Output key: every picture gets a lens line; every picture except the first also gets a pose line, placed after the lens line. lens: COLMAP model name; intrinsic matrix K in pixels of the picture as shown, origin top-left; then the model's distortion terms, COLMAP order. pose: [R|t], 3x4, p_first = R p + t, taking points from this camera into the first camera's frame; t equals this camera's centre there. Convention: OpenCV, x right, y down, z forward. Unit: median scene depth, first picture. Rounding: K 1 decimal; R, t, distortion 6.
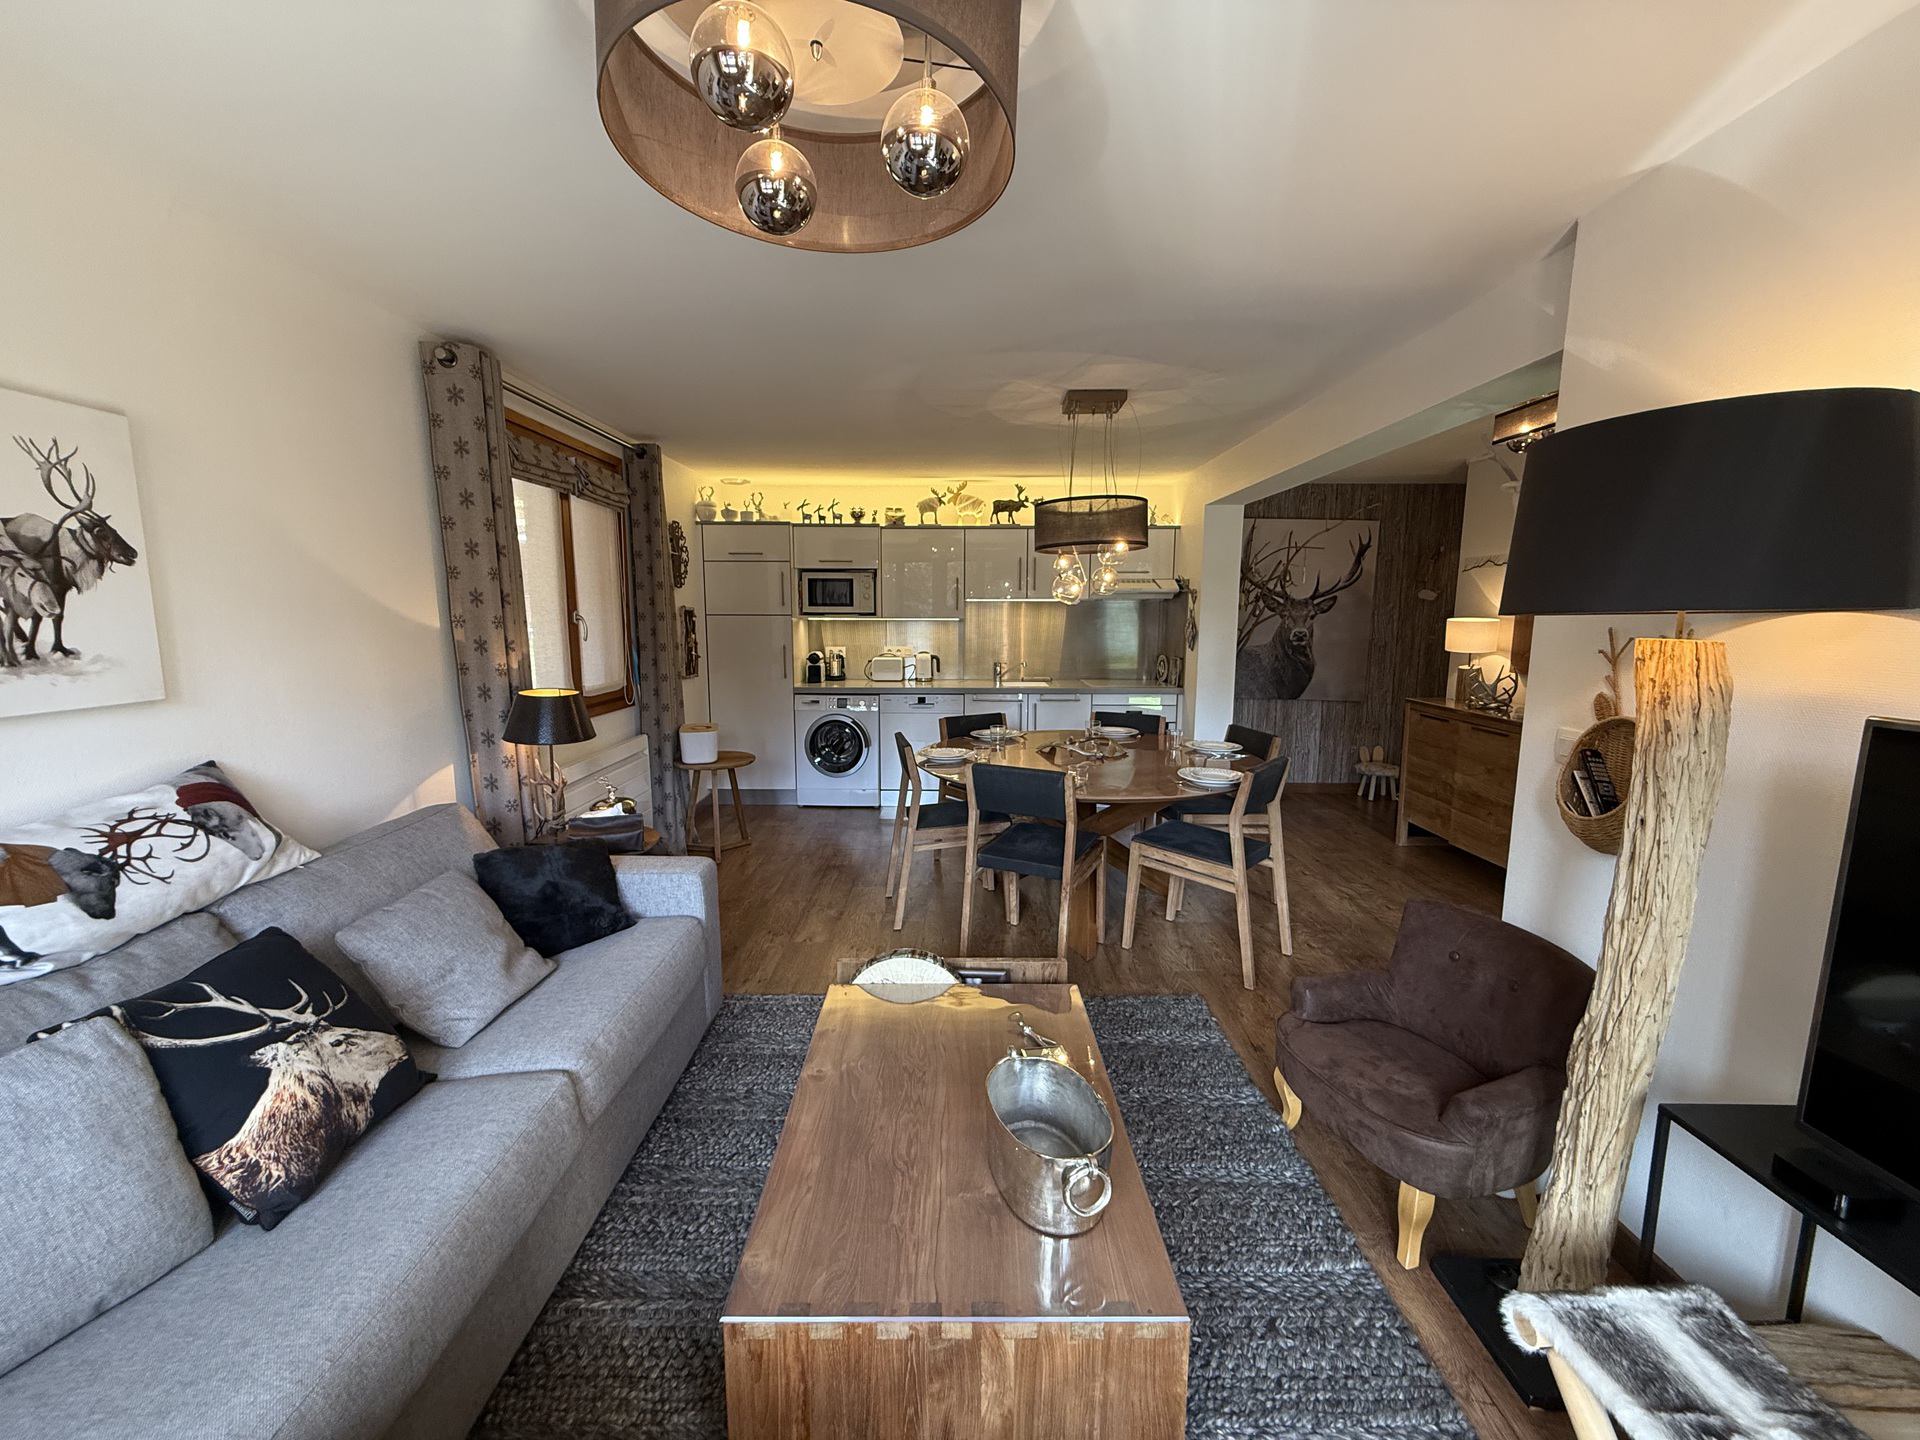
lens RADIAL K [[761.2, 0, 951.8], [0, 761.2, 718.9], [0, 0, 1]] dist [0.000222, -0.000143]
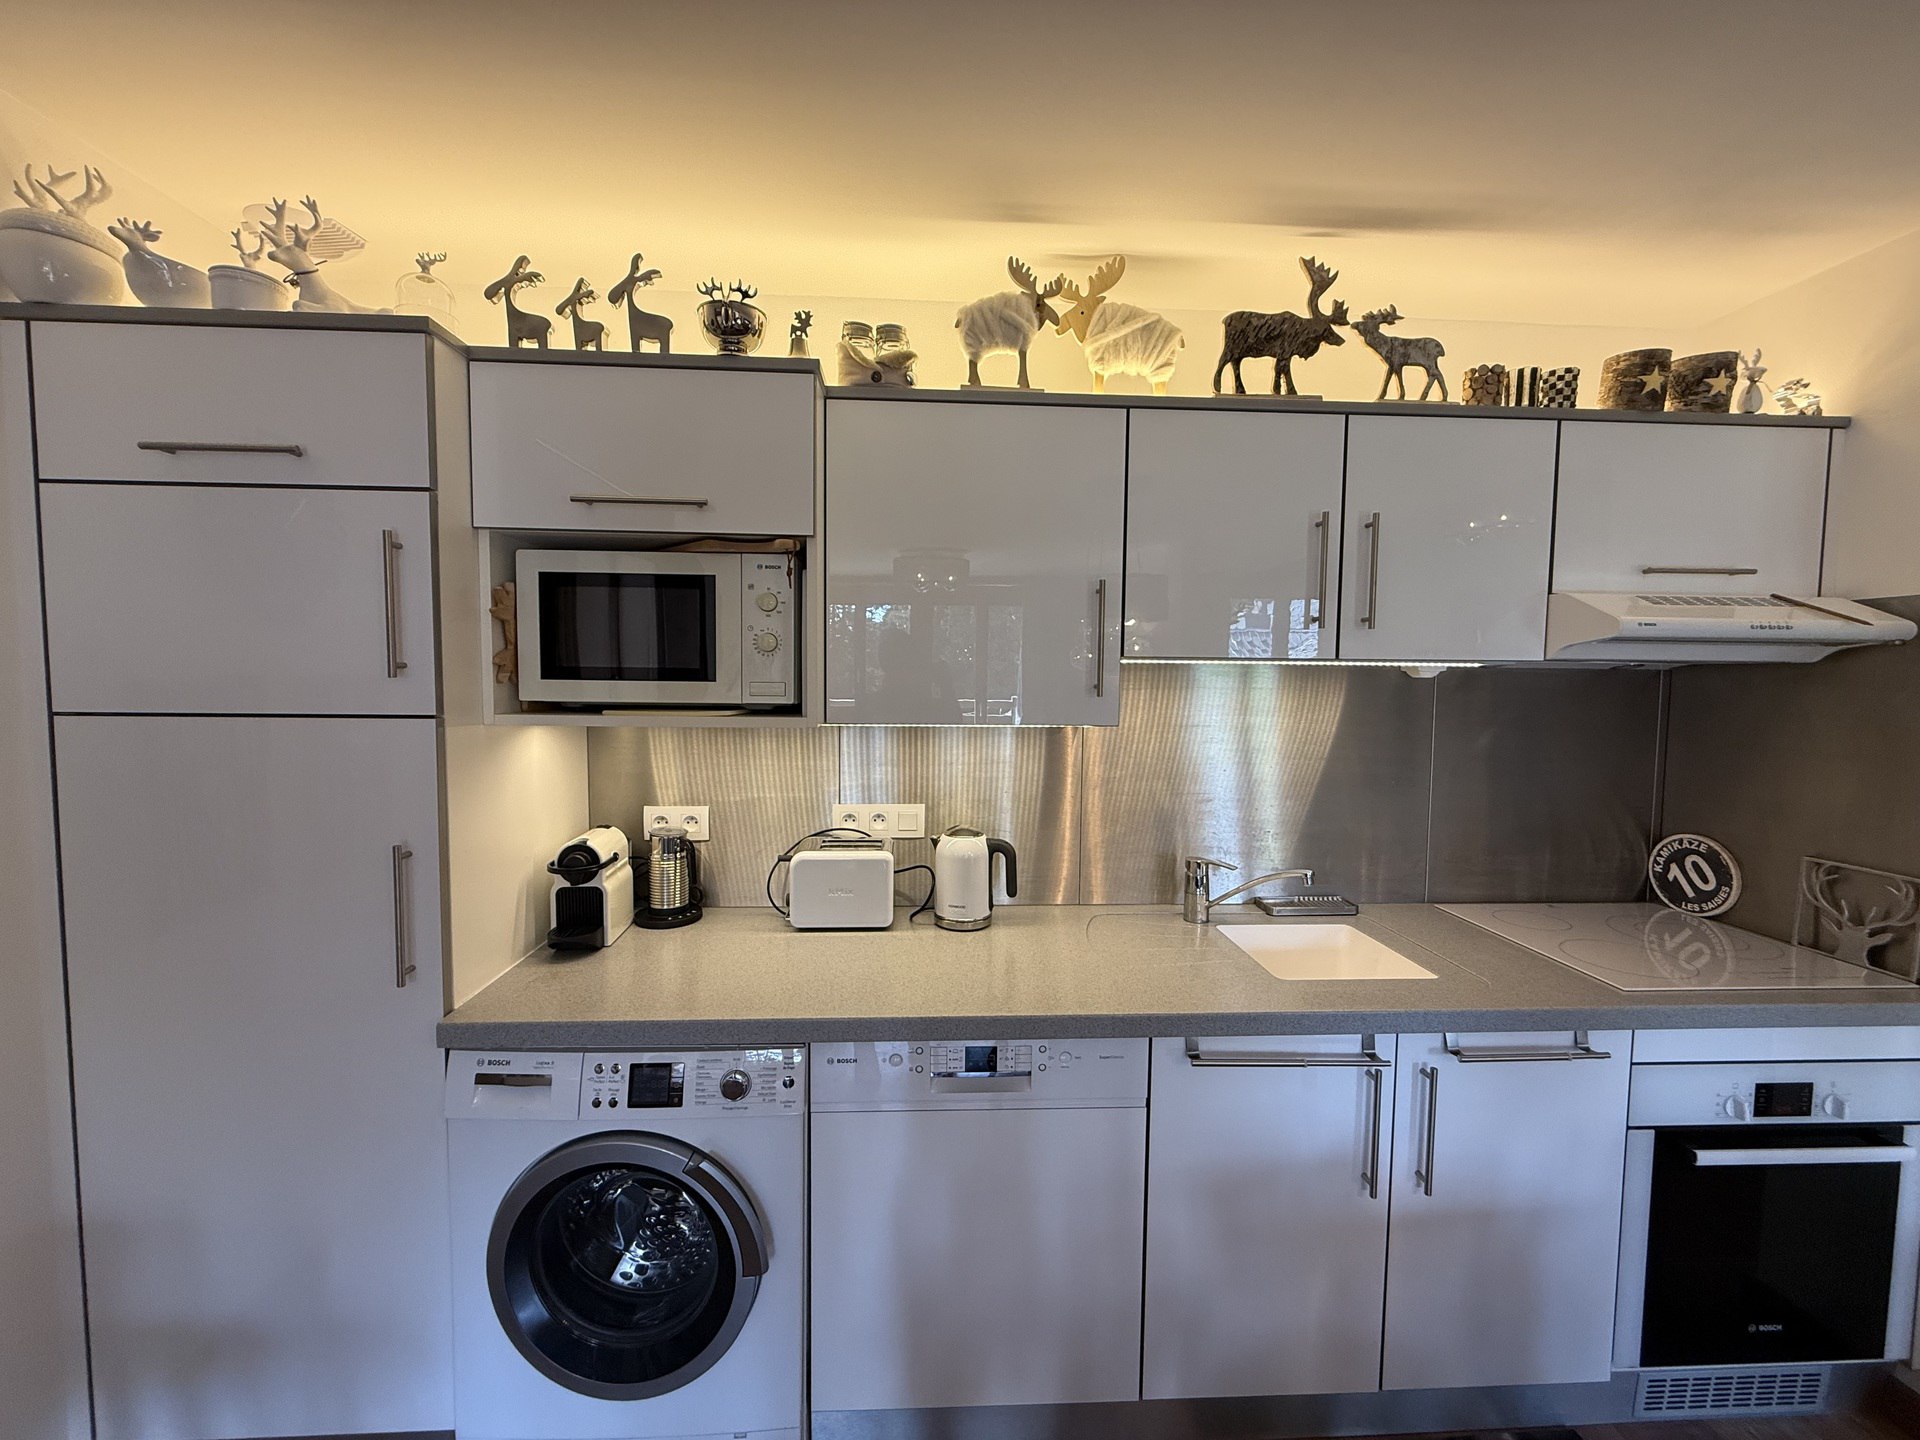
lens RADIAL K [[761.2, 0, 951.8], [0, 761.2, 718.9], [0, 0, 1]] dist [0.000222, -0.000143]
pose [[0.998091, 0.004526, 0.061587, -0.065657], [0.000771, 0.996320, -0.085710, -0.114970], [-0.061749, 0.085594, 0.994415, 0.754612]]
